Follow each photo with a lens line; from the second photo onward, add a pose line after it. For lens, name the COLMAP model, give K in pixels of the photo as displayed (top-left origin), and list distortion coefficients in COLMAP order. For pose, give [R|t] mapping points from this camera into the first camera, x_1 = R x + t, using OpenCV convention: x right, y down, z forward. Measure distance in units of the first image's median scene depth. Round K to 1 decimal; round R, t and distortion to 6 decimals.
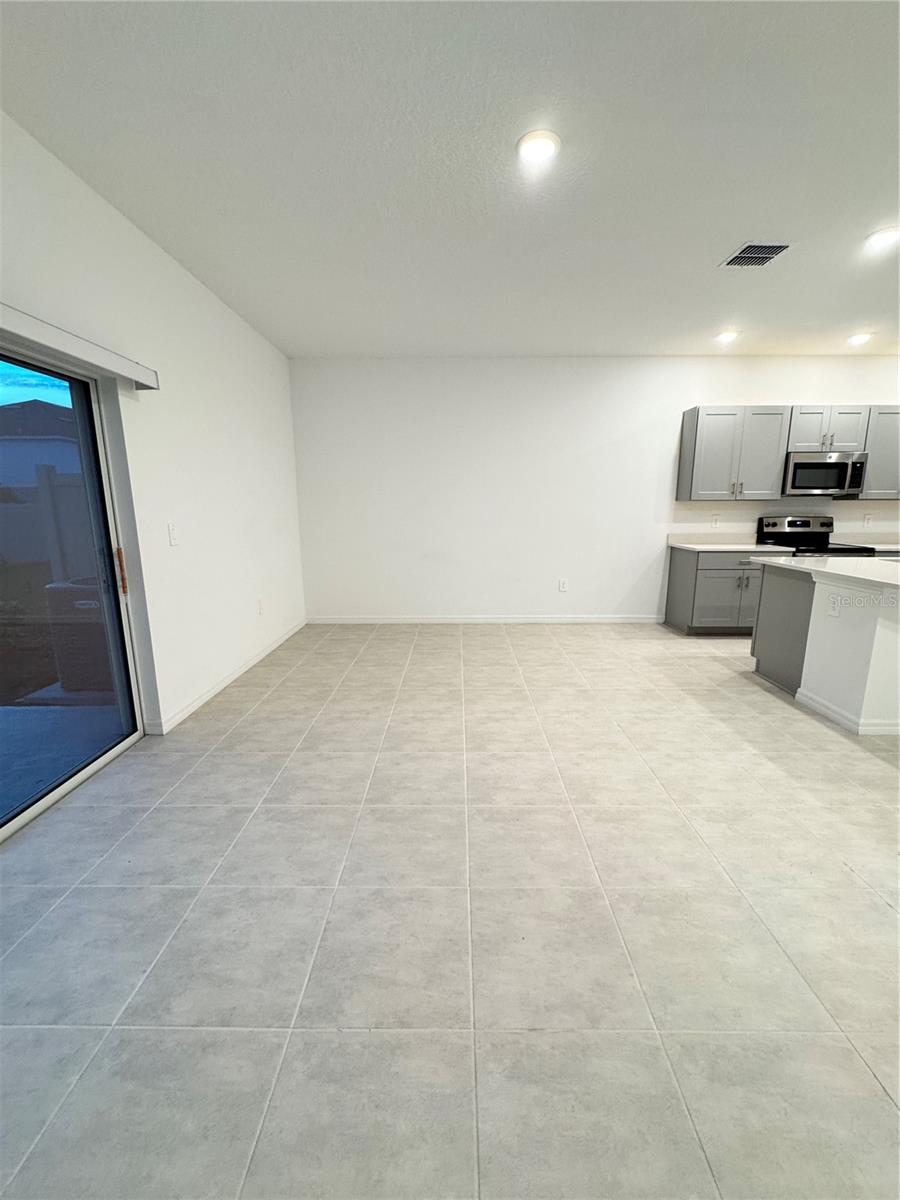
lens RADIAL K [[478.7, 0, 450.0], [0, 478.7, 600.0], [0, 0, 1]] dist [-0.001612, -0.000305]
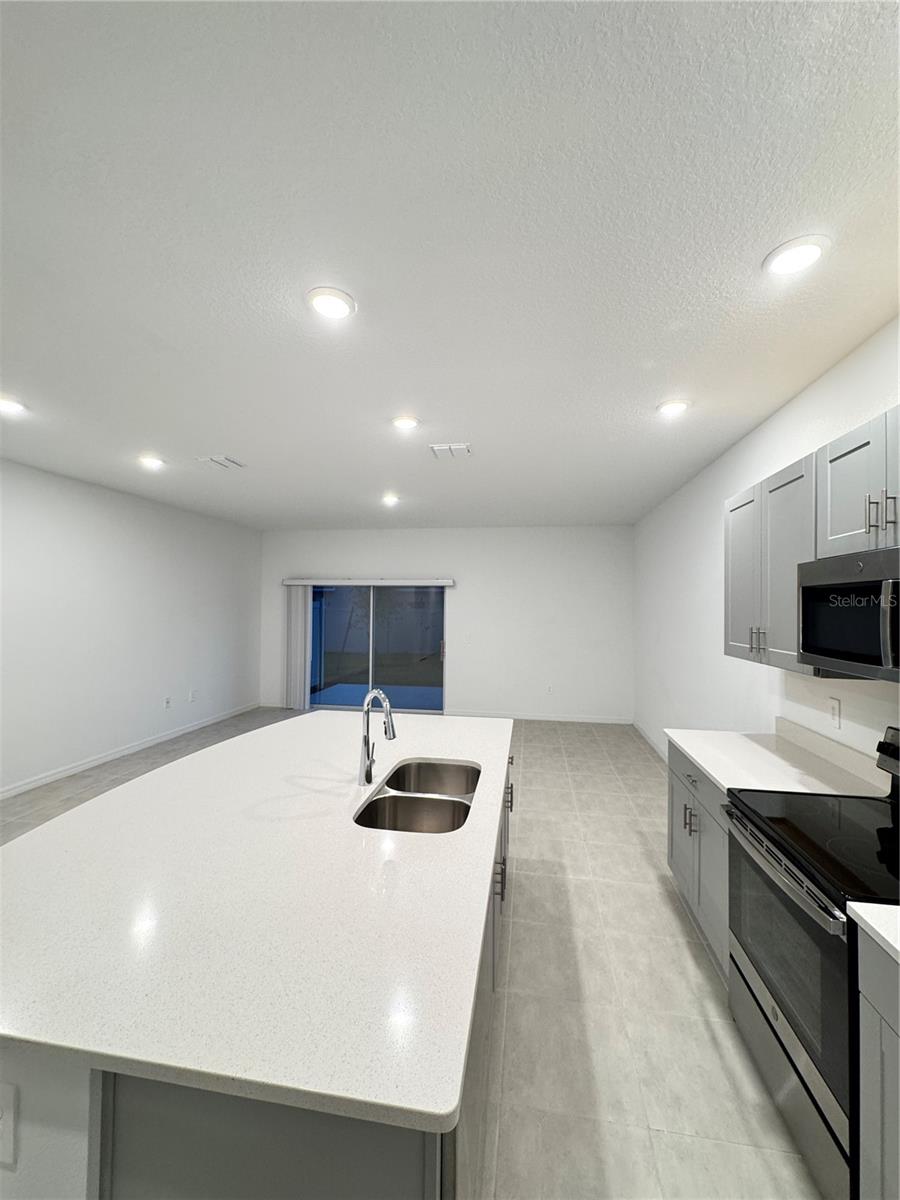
lens RADIAL K [[480.4, 0, 450.0], [0, 480.4, 600.0], [0, 0, 1]] dist [-0.000012, -0.000047]
pose [[-0.145889, -0.012832, -0.989218, 1.423330], [-0.203577, 0.978906, 0.017325, -0.275021], [0.968129, 0.203910, -0.145424, 0.947492]]
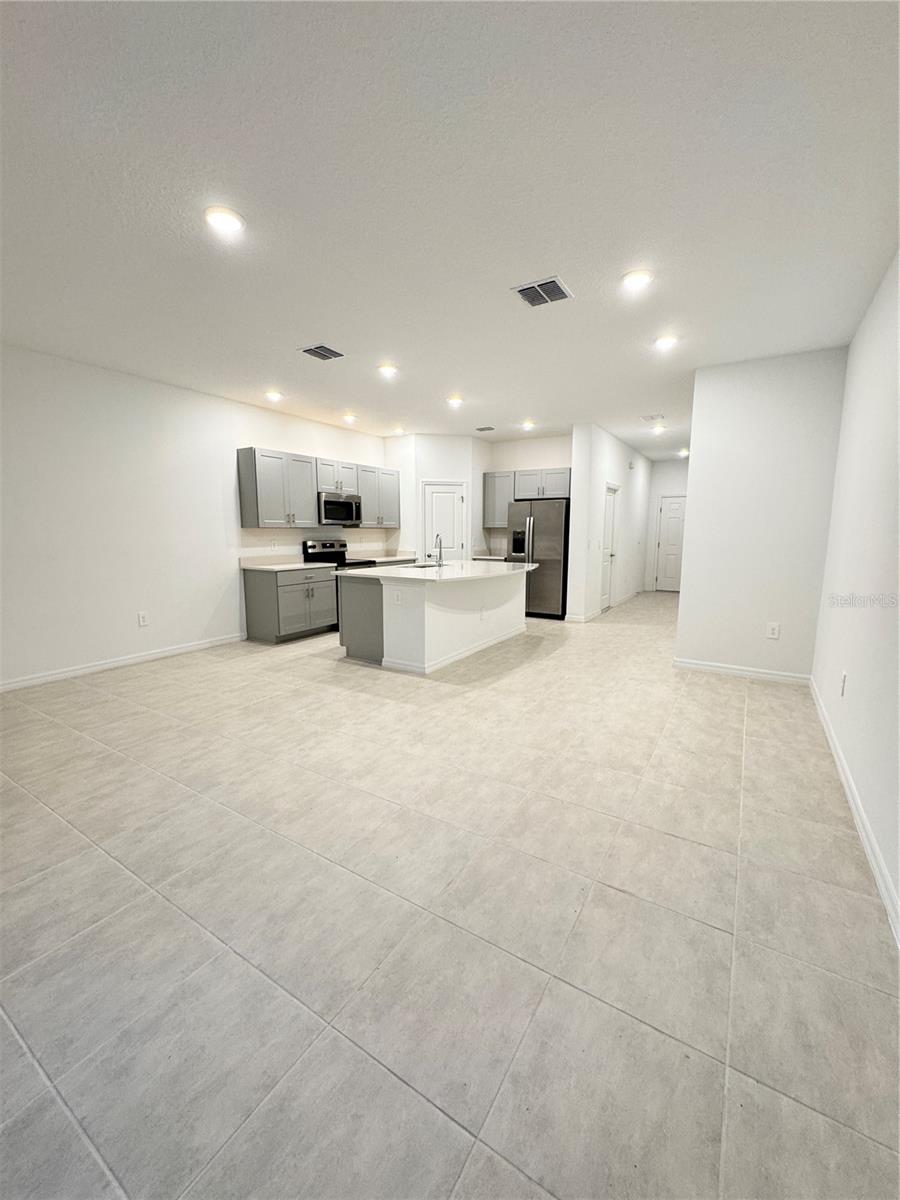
lens RADIAL K [[480.4, 0, 450.0], [0, 480.4, 600.0], [0, 0, 1]] dist [-0.000012, -0.000047]
pose [[0.521737, -0.120314, 0.844580, -0.315461], [0.162116, 0.985948, 0.040306, -0.012513], [-0.837561, 0.115890, 0.533911, 0.028777]]
